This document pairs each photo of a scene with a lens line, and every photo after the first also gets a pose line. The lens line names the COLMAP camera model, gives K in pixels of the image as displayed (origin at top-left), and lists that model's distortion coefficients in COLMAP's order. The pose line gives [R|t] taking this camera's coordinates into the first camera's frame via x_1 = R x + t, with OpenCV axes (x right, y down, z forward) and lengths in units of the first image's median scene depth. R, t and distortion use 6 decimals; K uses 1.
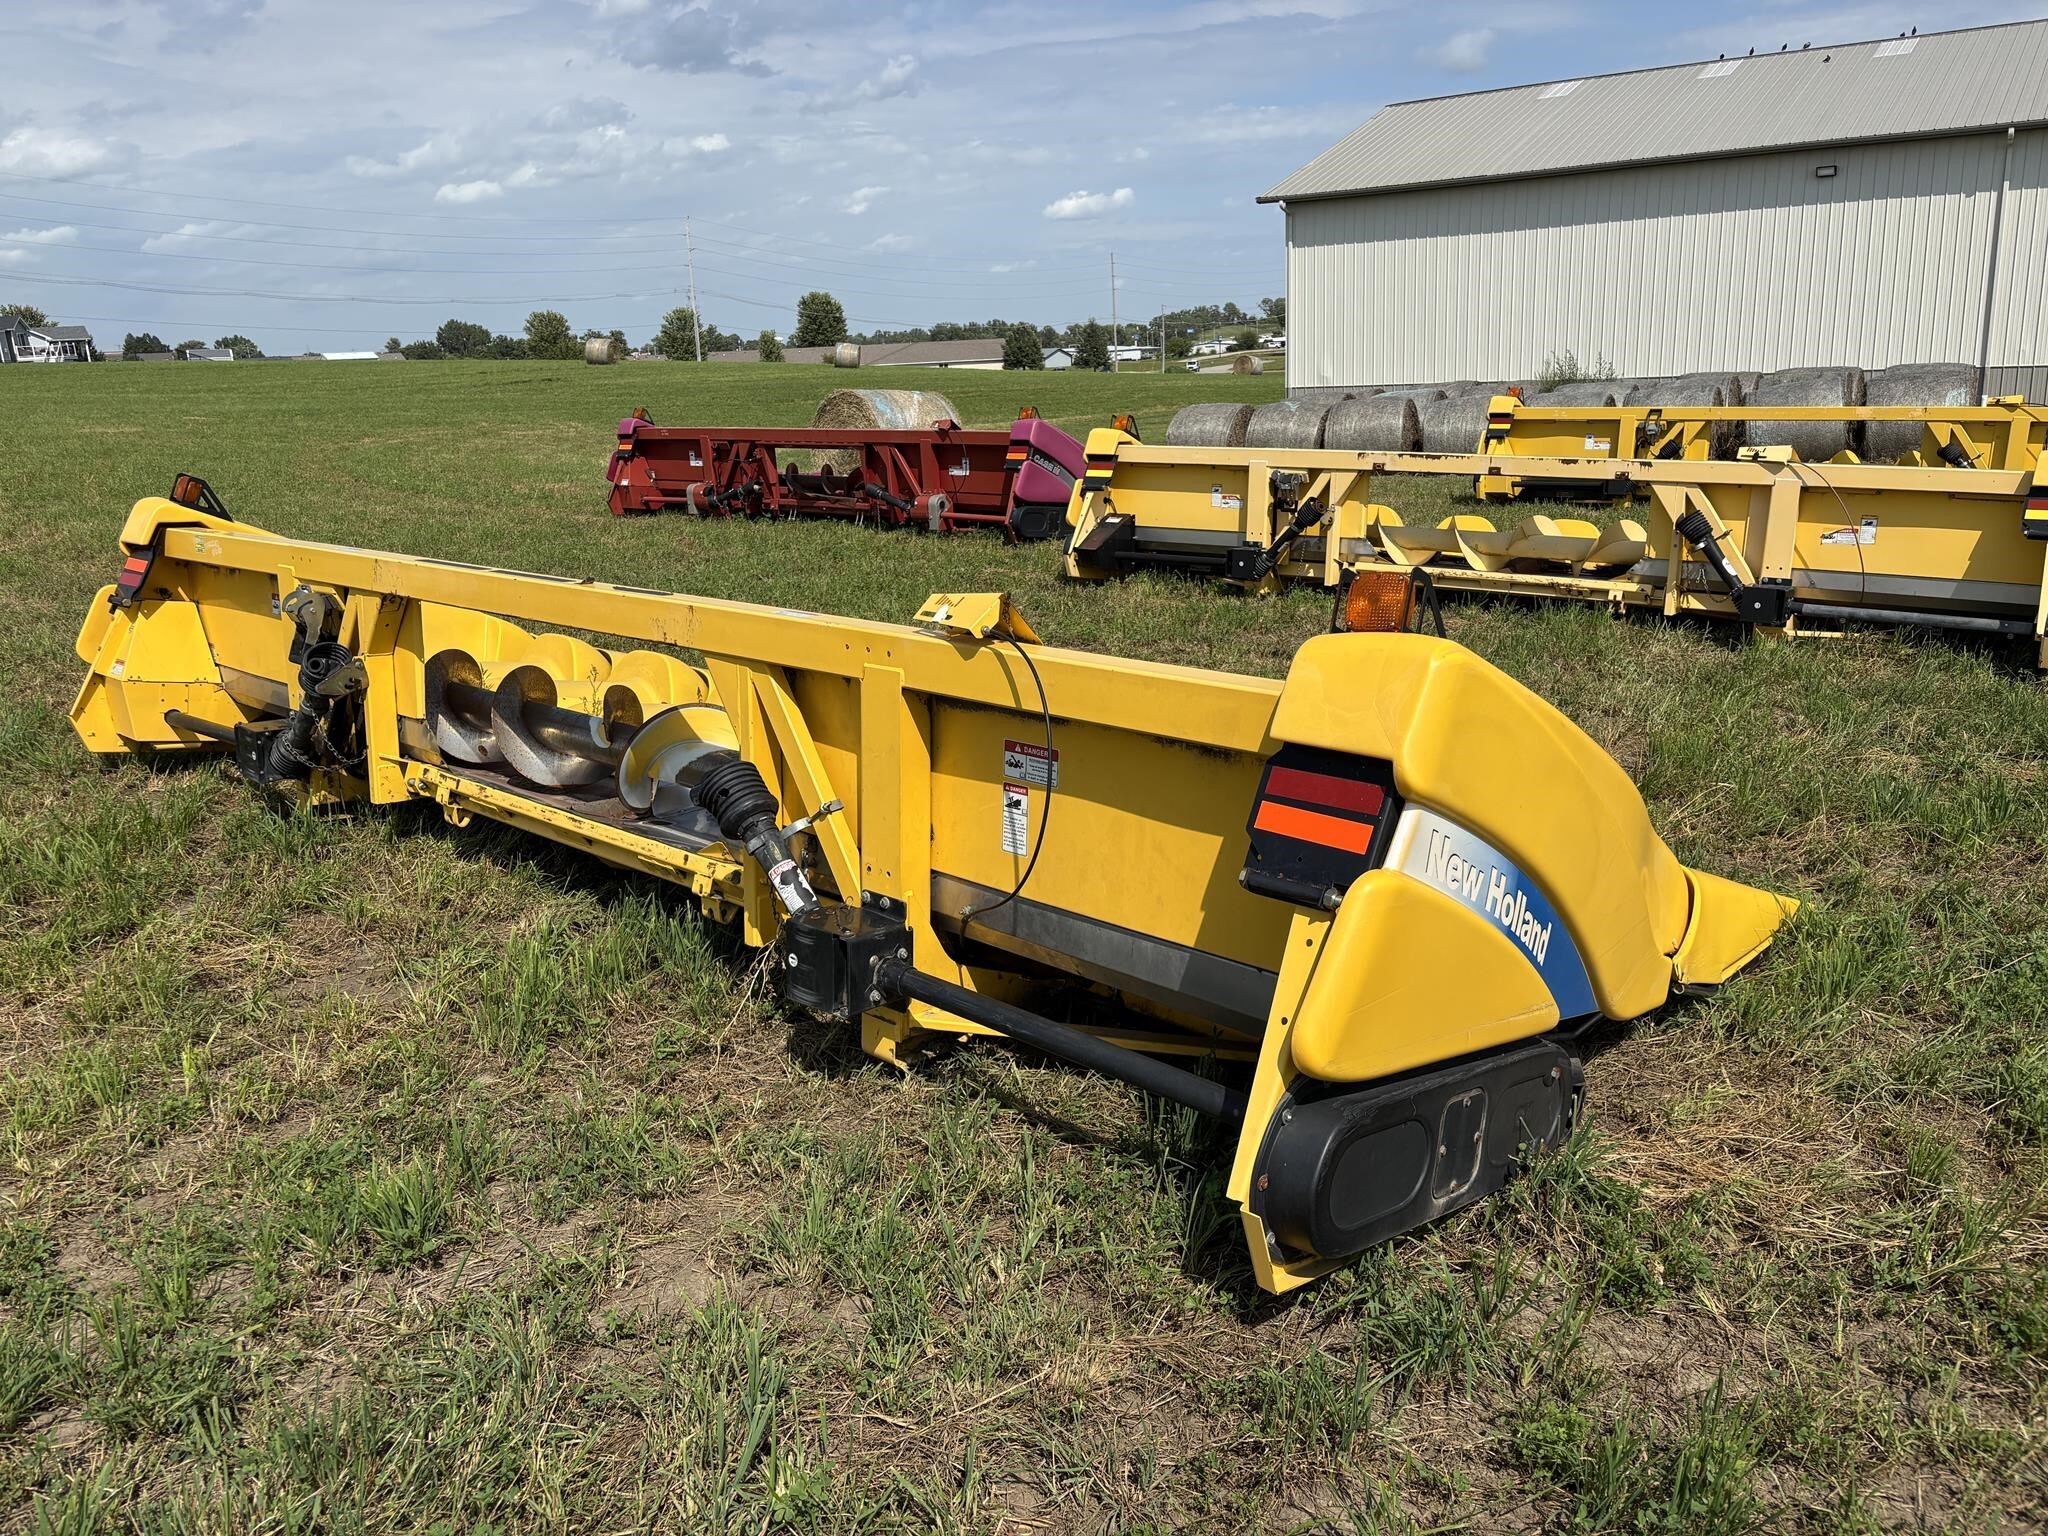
lens RADIAL K [[1568.4, 0, 1024.0], [0, 1568.4, 768.0], [0, 0, 1]] dist [0.051850, -0.073069]
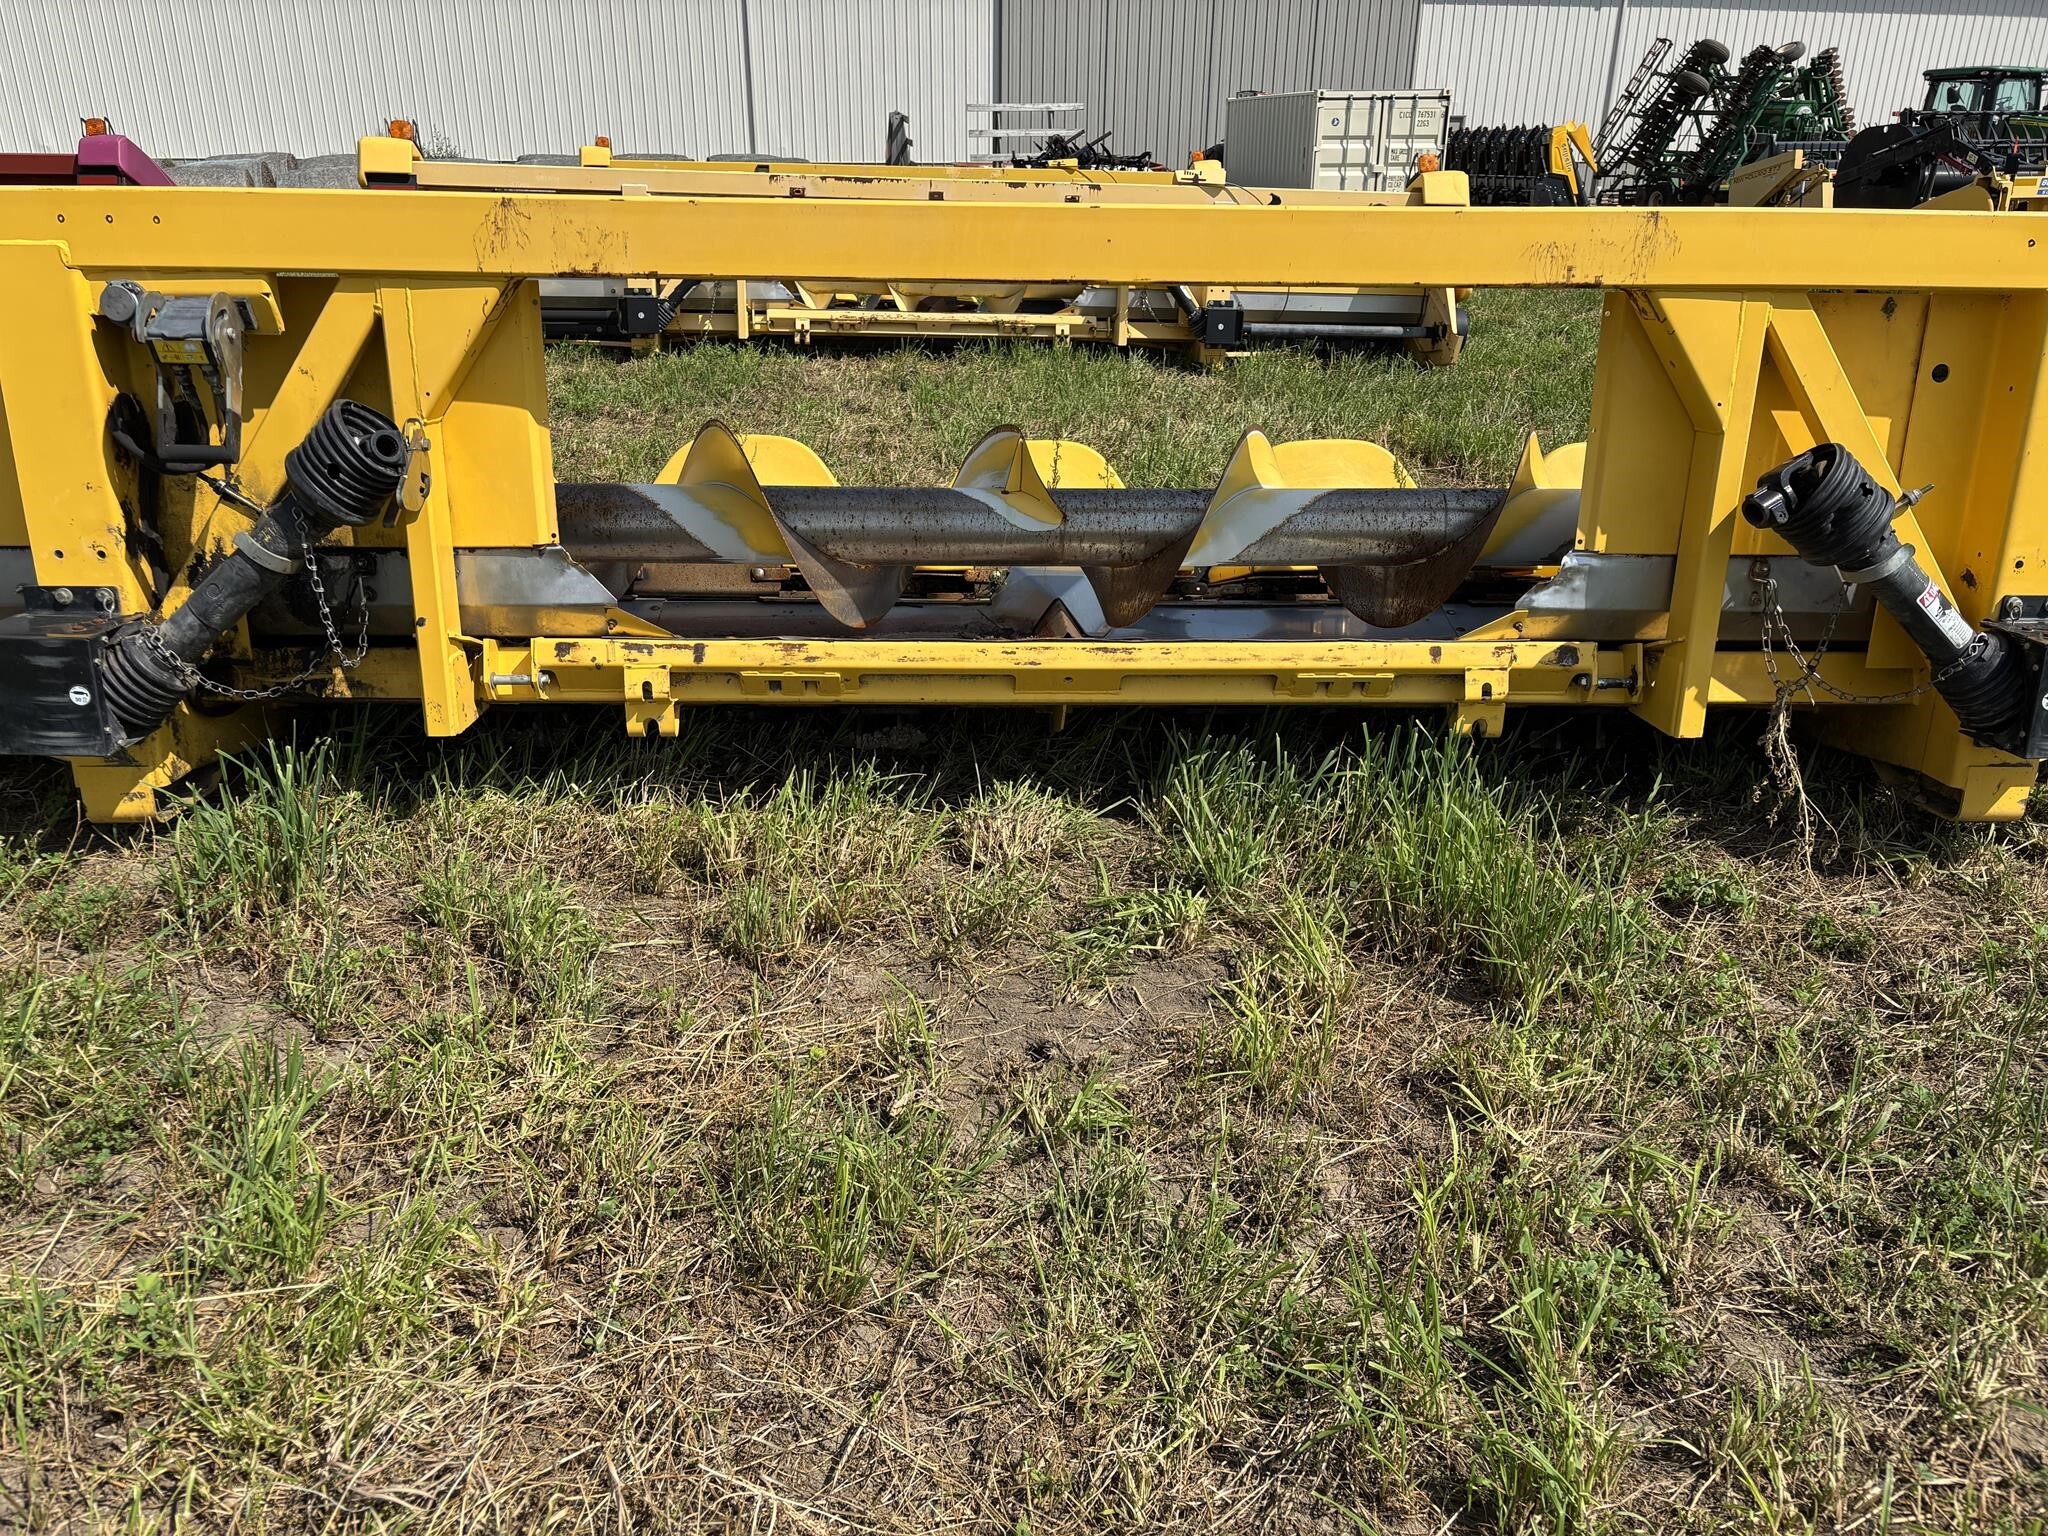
lens RADIAL K [[1557.0, 0, 1024.0], [0, 1557.0, 768.0], [0, 0, 1]] dist [0.058133, -0.064090]
pose [[0.693053, -0.227106, 0.684179, -0.311483], [0.148685, 0.973706, 0.172598, -0.012554], [-0.705387, -0.017893, 0.708597, 0.268629]]
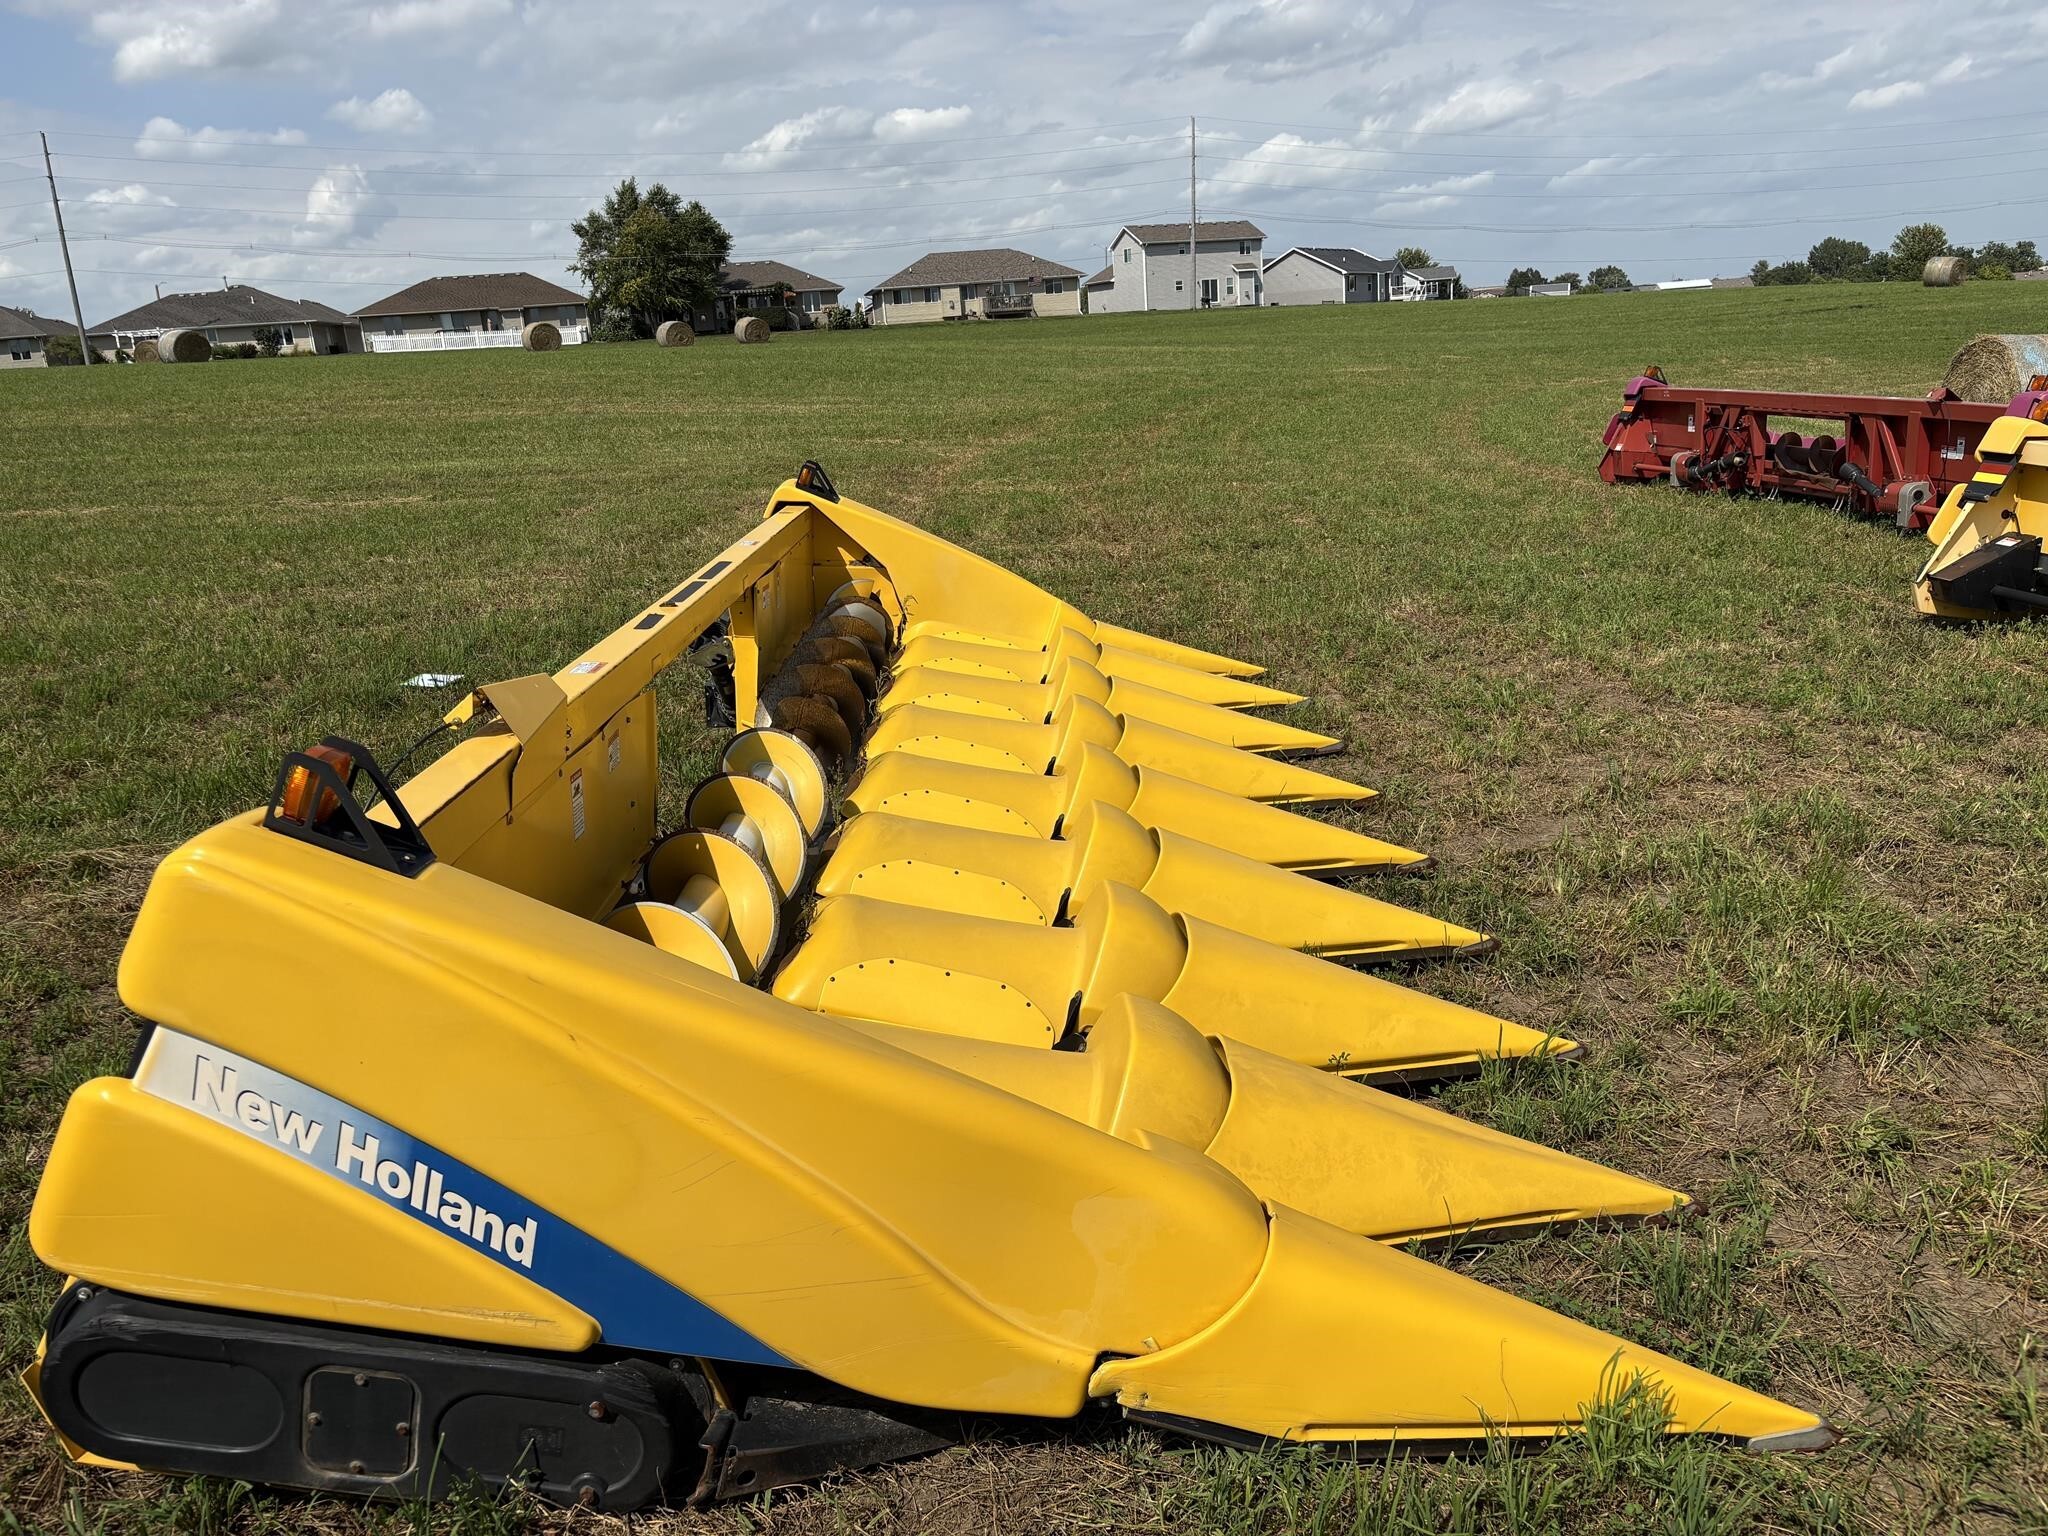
lens RADIAL K [[1562.1, 0, 1024.0], [0, 1562.1, 768.0], [0, 0, 1]] dist [0.041249, -0.034896]
pose [[0.702019, 0.181819, -0.688557, 0.264458], [-0.151062, 0.982876, 0.105521, -0.063739], [0.695952, 0.029937, 0.717464, 0.158642]]
